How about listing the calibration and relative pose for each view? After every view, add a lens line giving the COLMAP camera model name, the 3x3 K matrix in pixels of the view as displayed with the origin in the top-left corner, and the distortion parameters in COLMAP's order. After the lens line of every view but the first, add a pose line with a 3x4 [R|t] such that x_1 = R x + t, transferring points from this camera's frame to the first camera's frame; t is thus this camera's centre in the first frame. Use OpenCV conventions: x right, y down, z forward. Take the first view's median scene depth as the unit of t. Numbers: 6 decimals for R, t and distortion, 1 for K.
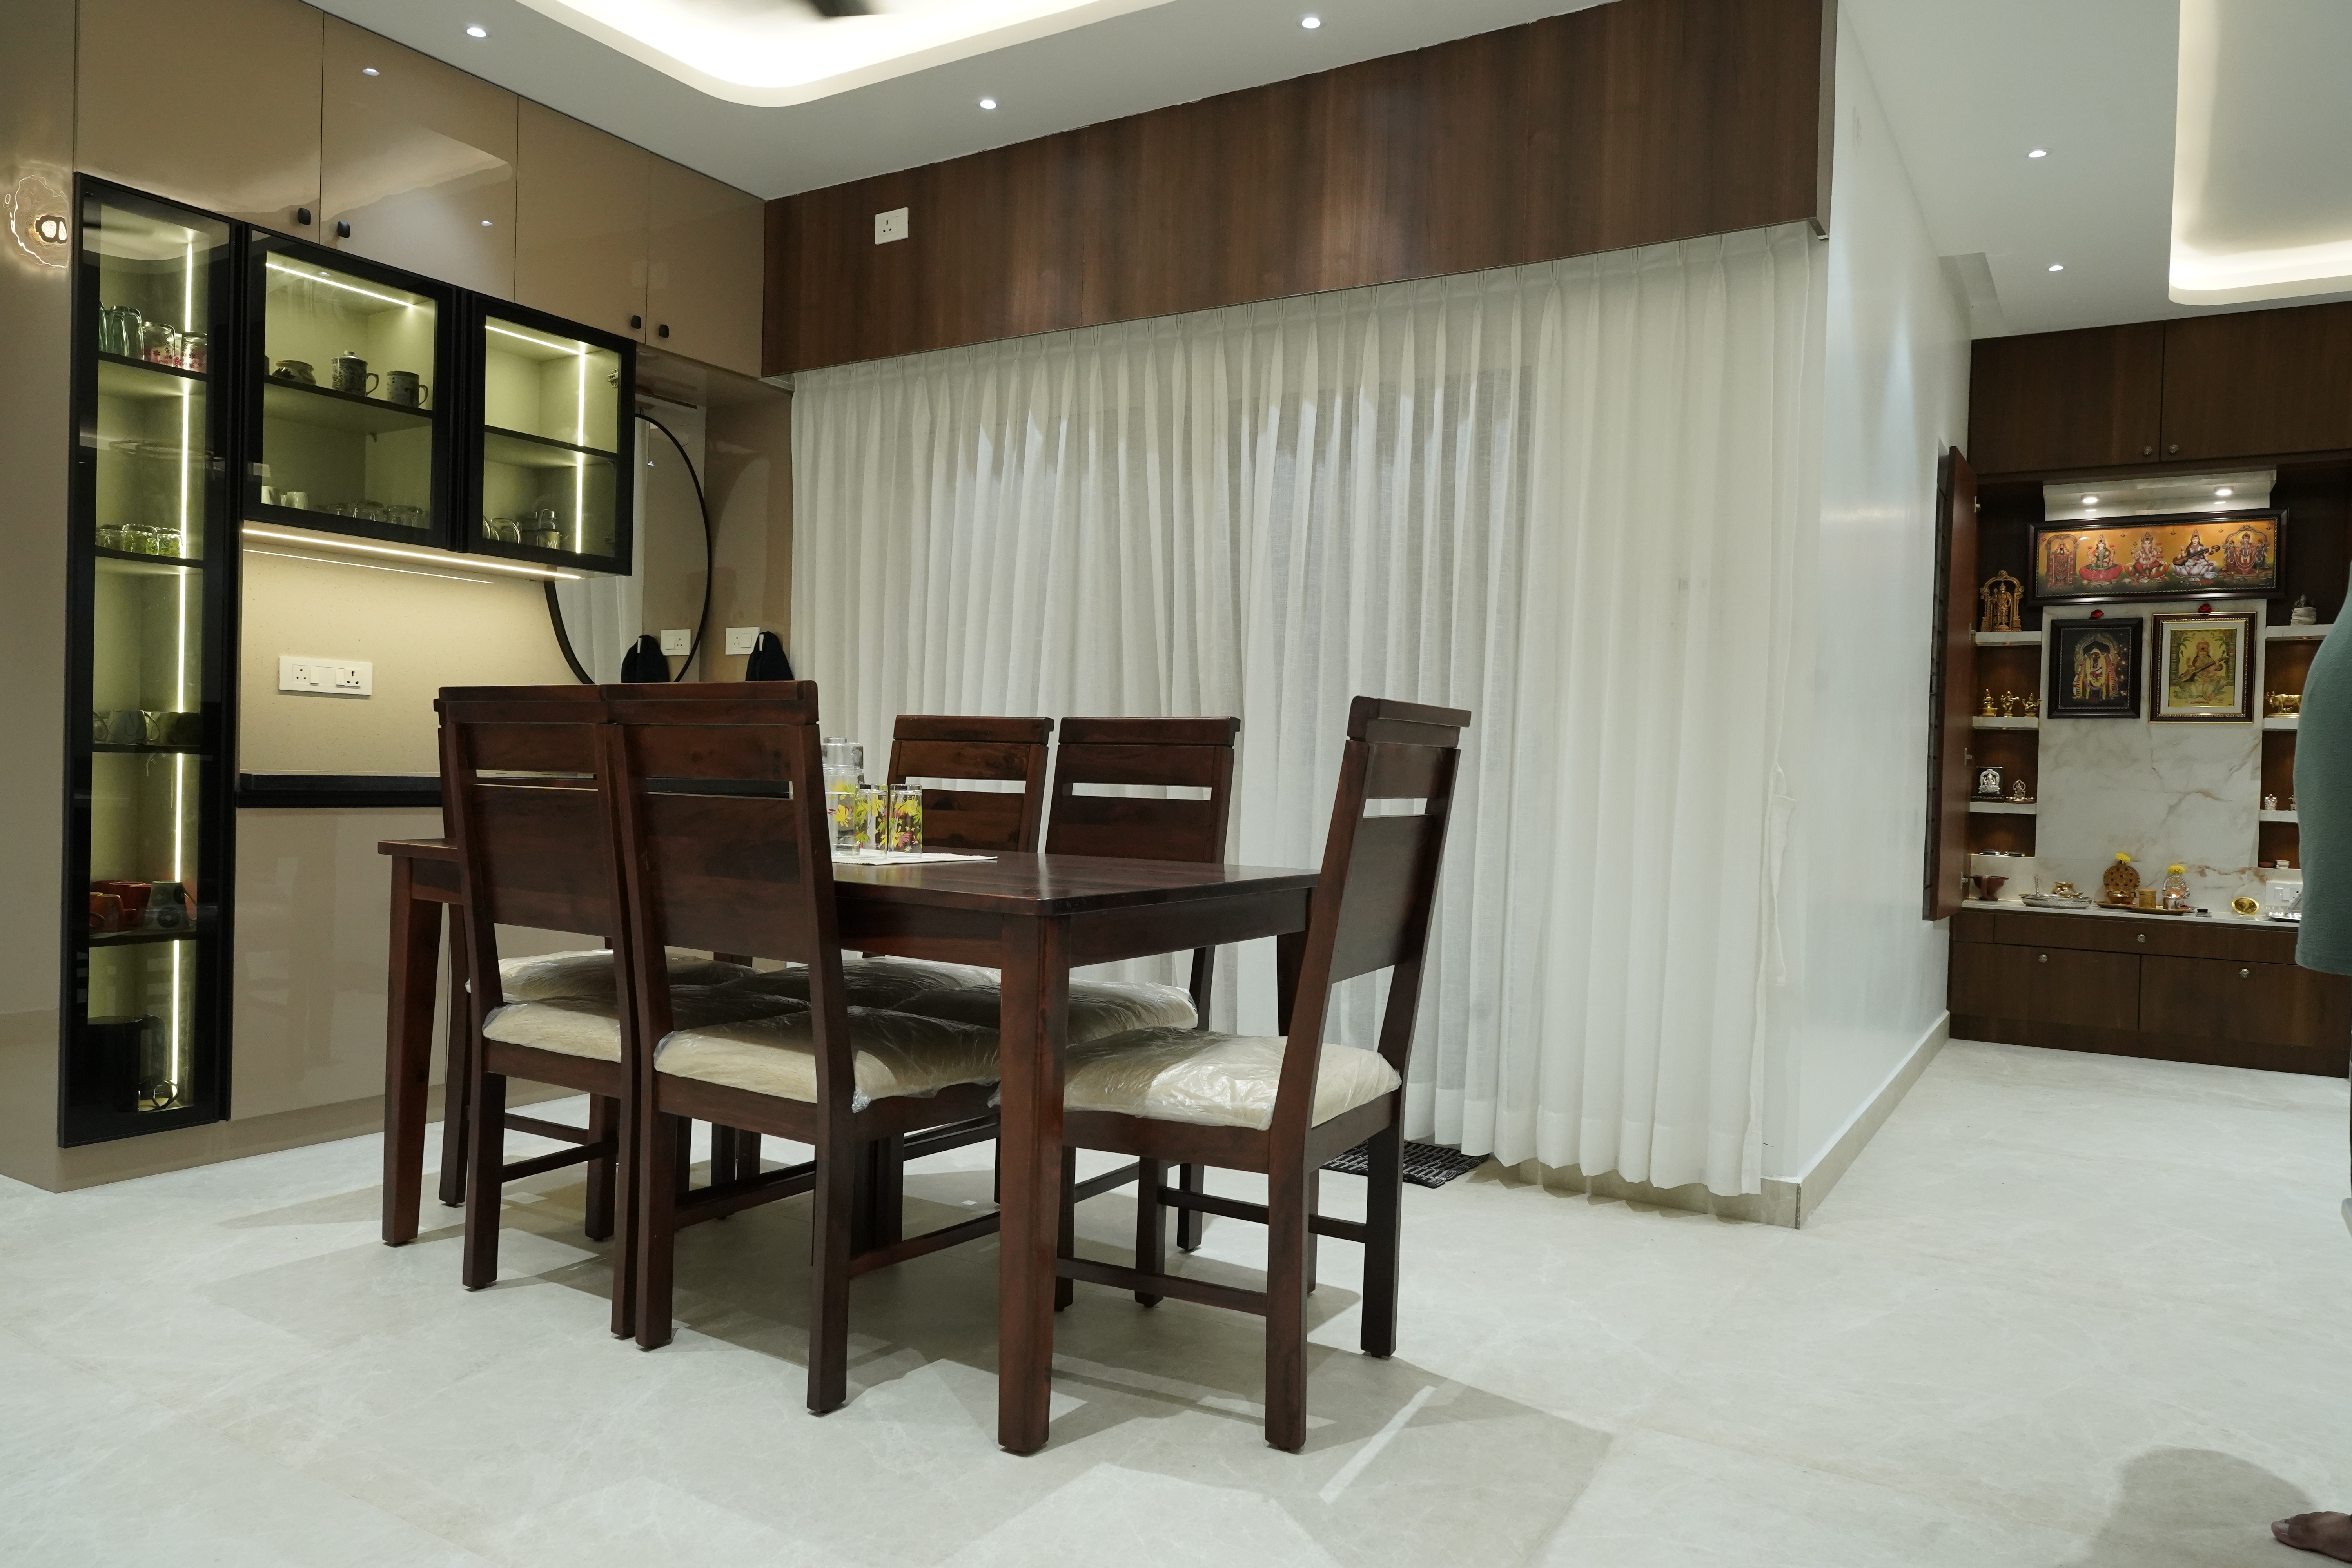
lens RADIAL K [[1577.1, 0, 1177.7], [0, 1577.1, 787.2], [0, 0, 1]] dist [-0.000348, -0.001159]
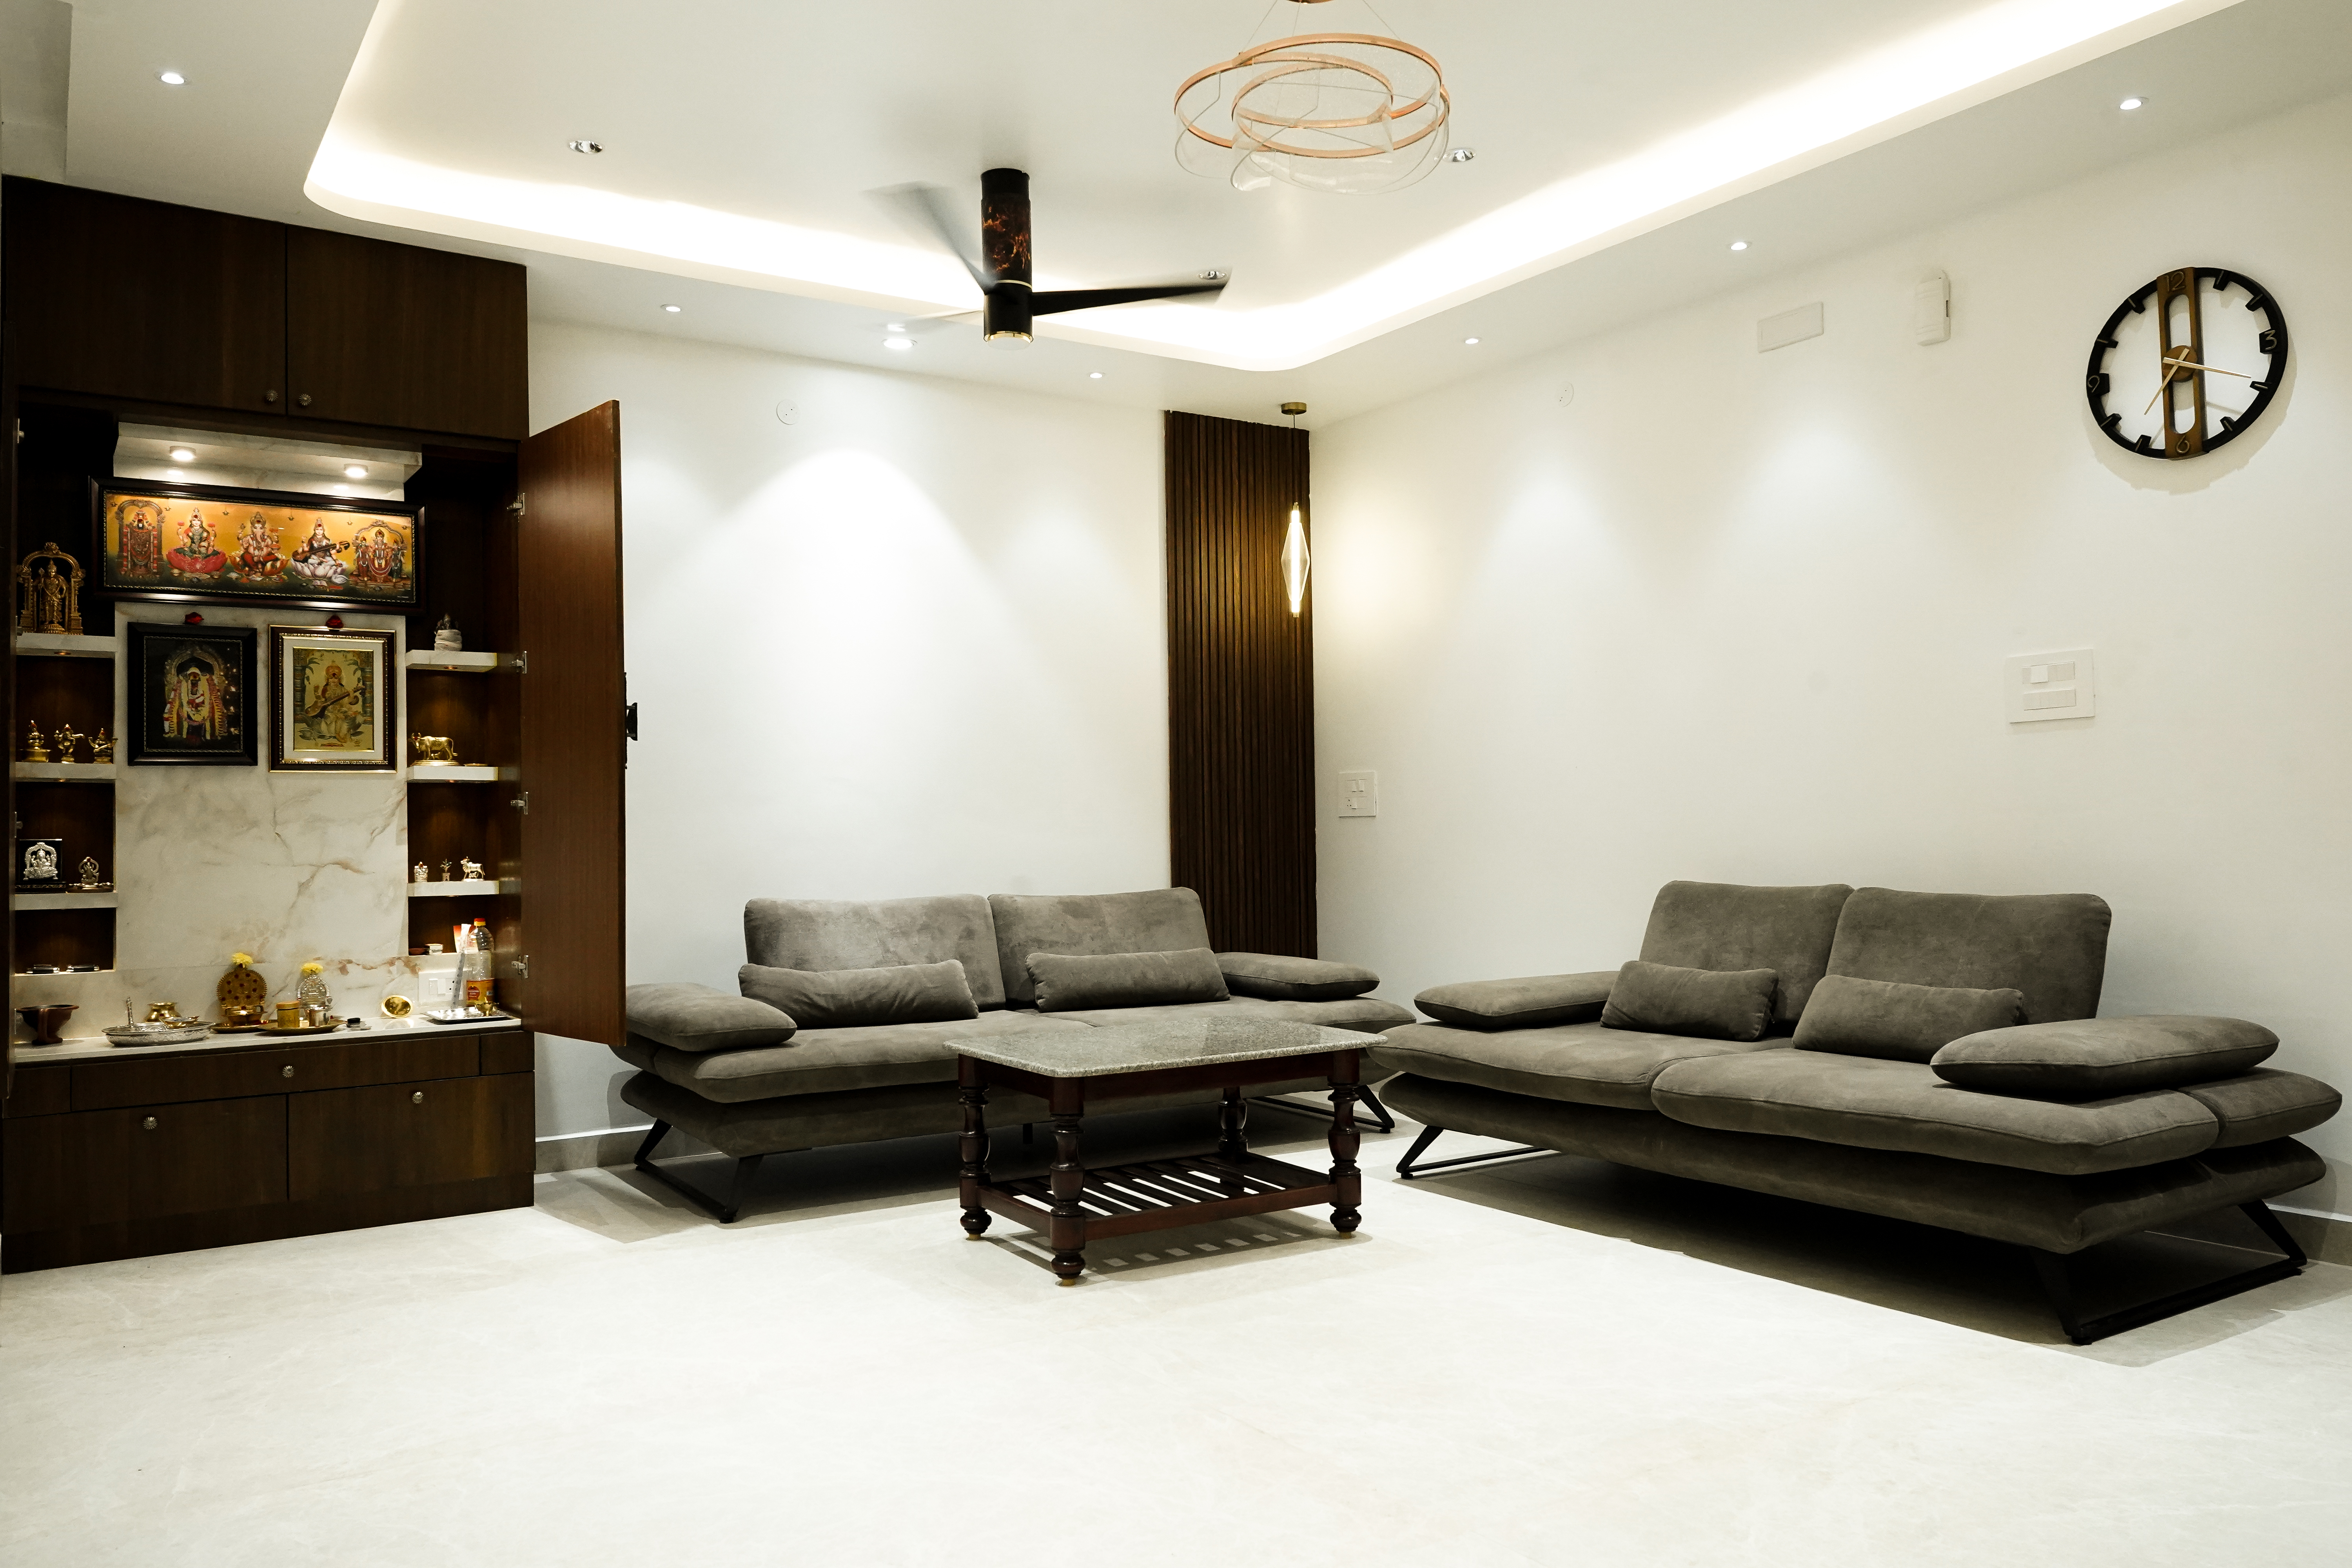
lens RADIAL K [[1728.4, 0, 1179.4], [0, 1728.4, 790.4], [0, 0, 1]] dist [0.011010, -0.004409]
pose [[0.423808, -0.009914, 0.905698, 0.064880], [0.036222, 0.999326, -0.006011, -0.012031], [-0.905028, 0.035354, 0.423881, 0.274838]]
